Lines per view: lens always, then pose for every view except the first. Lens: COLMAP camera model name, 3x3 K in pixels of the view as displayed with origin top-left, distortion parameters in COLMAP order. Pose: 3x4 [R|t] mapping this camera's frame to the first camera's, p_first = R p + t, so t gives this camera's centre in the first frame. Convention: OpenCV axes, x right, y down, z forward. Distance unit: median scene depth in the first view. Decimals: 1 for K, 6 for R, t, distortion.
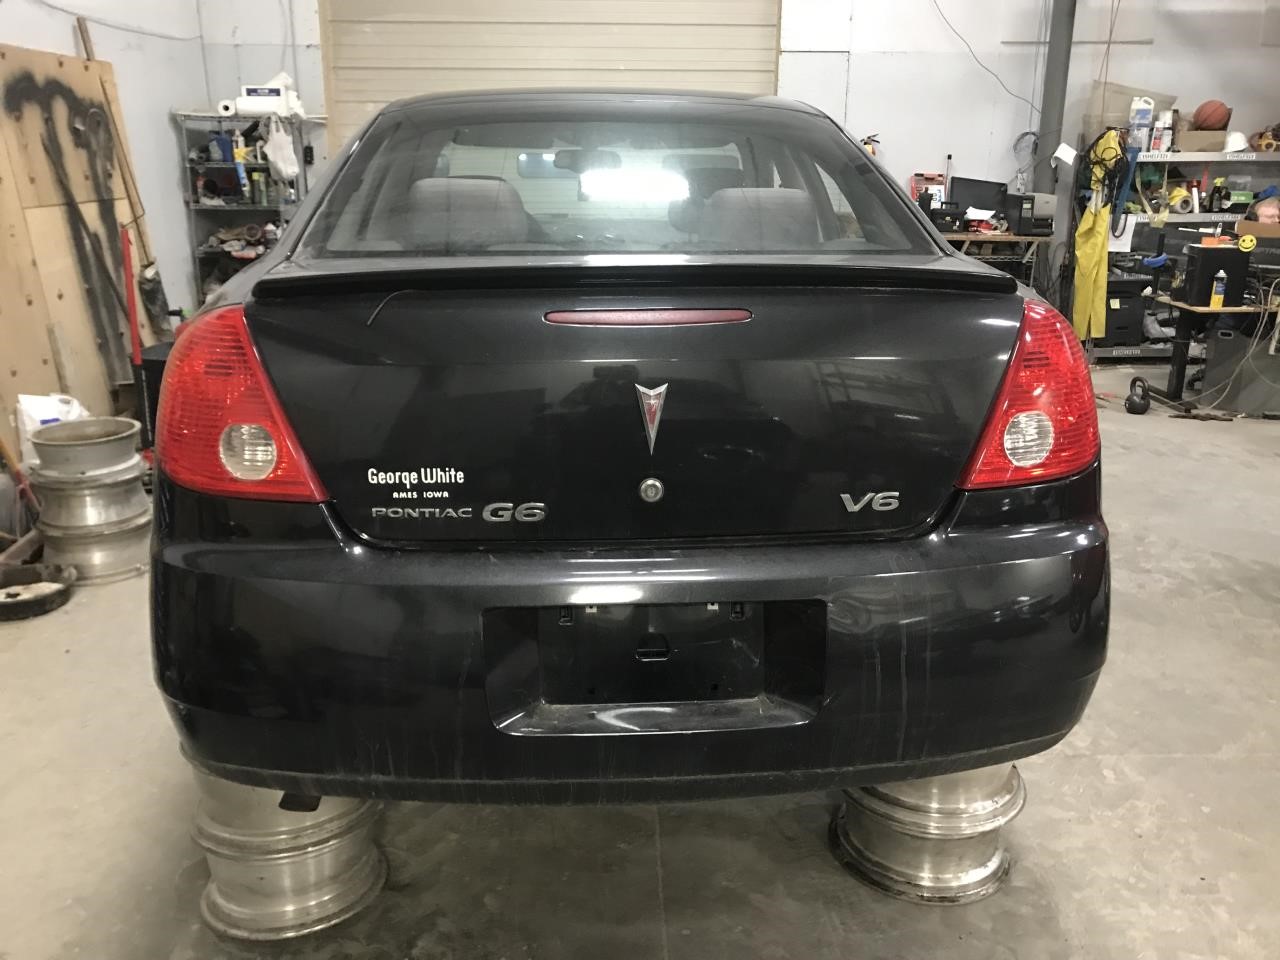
lens RADIAL K [[1051.1, 0, 637.2], [0, 1051.1, 456.0], [0, 0, 1]] dist [0.001452, -0.013999]
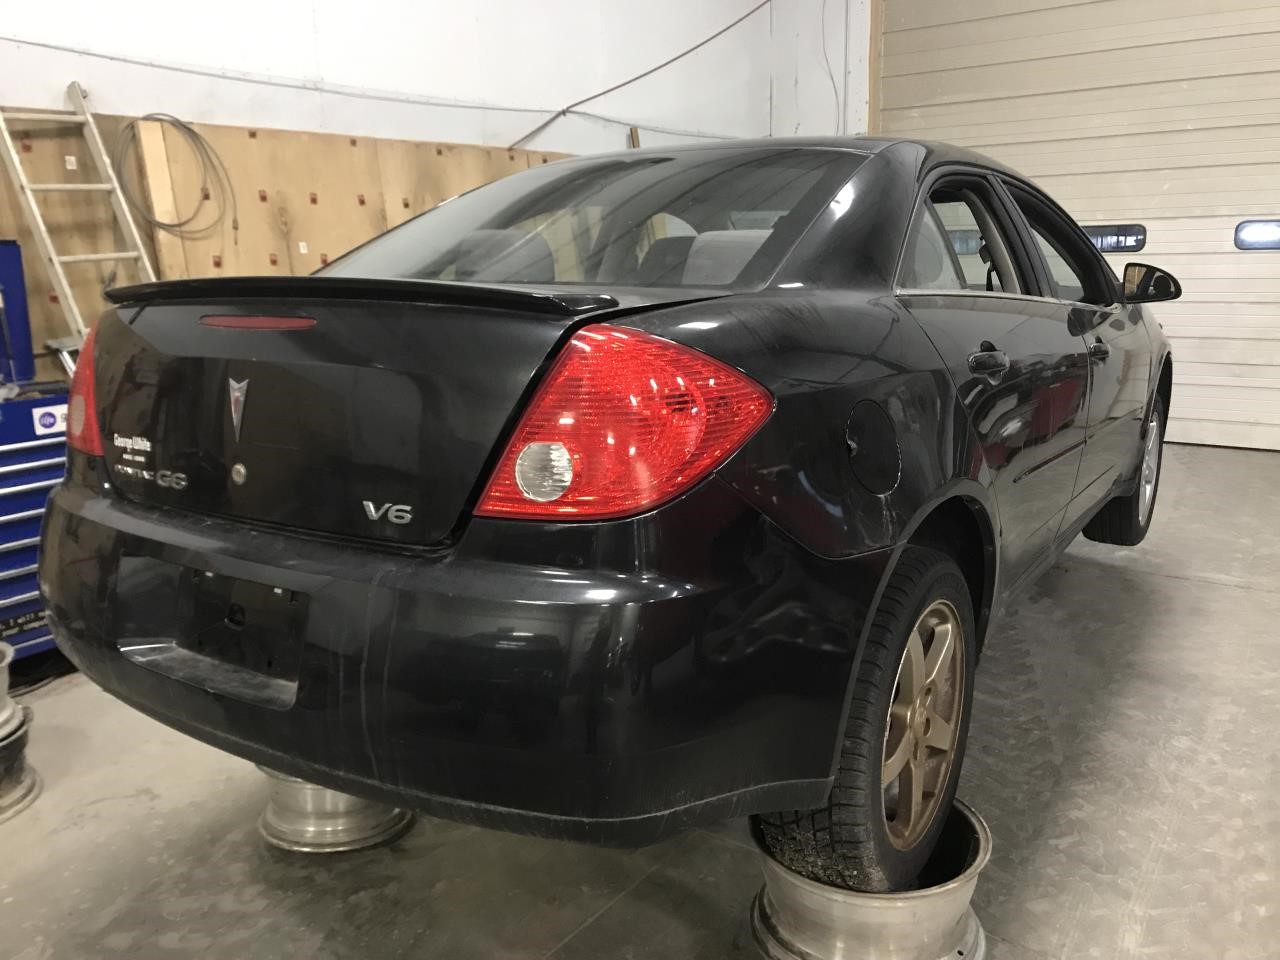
lens RADIAL K [[1048.0, 0, 639.4], [0, 1048.0, 465.0], [0, 0, 1]] dist [0.011085, 0.001854]
pose [[0.793125, 0.101338, -0.600569, 1.010240], [-0.146385, 0.988874, -0.026460, -0.009783], [0.591206, 0.108900, 0.799135, 0.339694]]
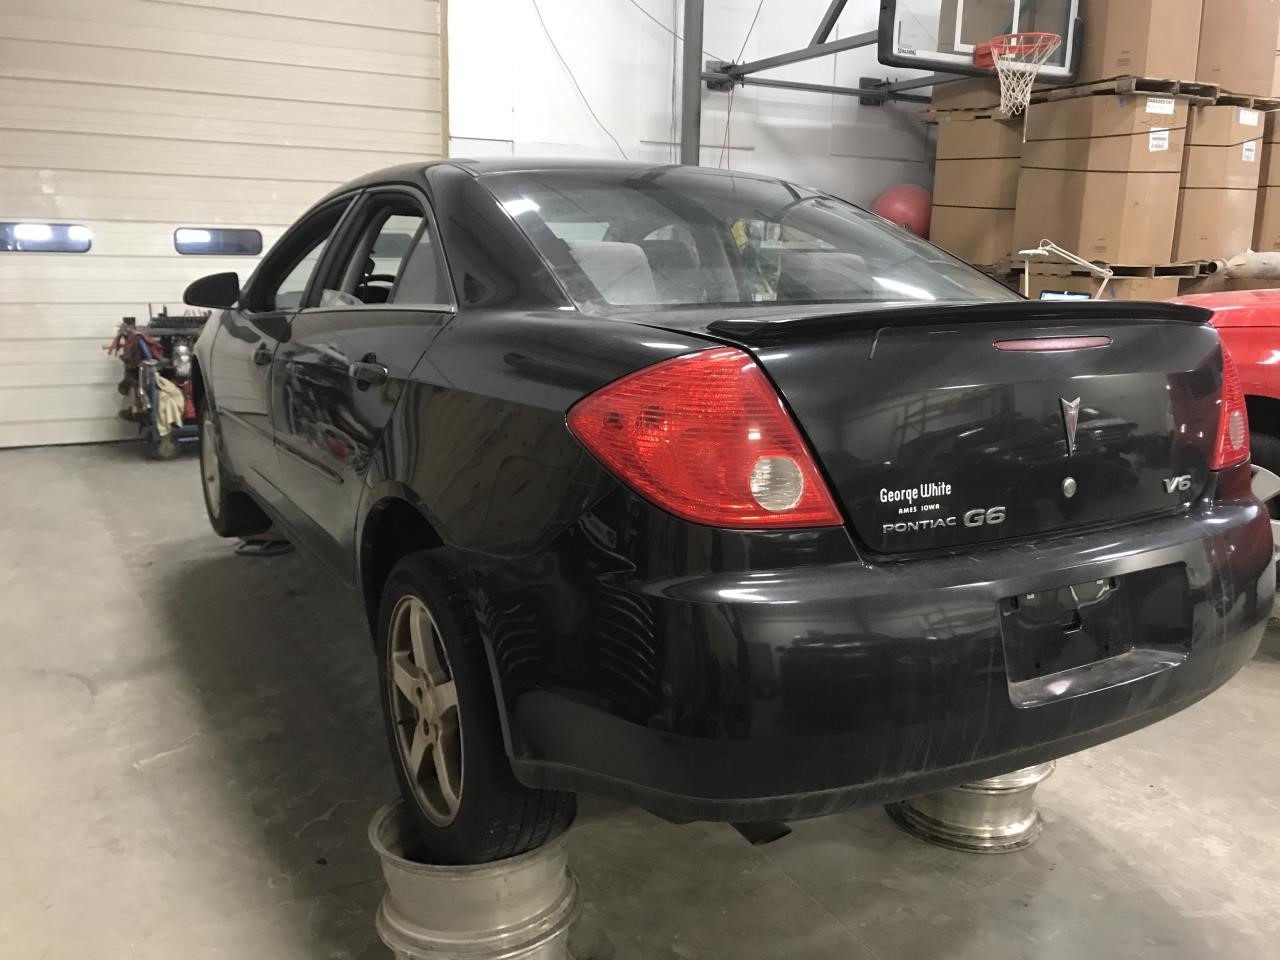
lens RADIAL K [[1052.7, 0, 640.0], [0, 1052.7, 480.0], [0, 0, 1]] dist [0.009401, -0.042113]
pose [[0.899673, -0.078442, 0.429458, -0.922014], [0.103755, 0.993958, -0.035805, 0.015634], [-0.424055, 0.076771, 0.902377, 0.118650]]
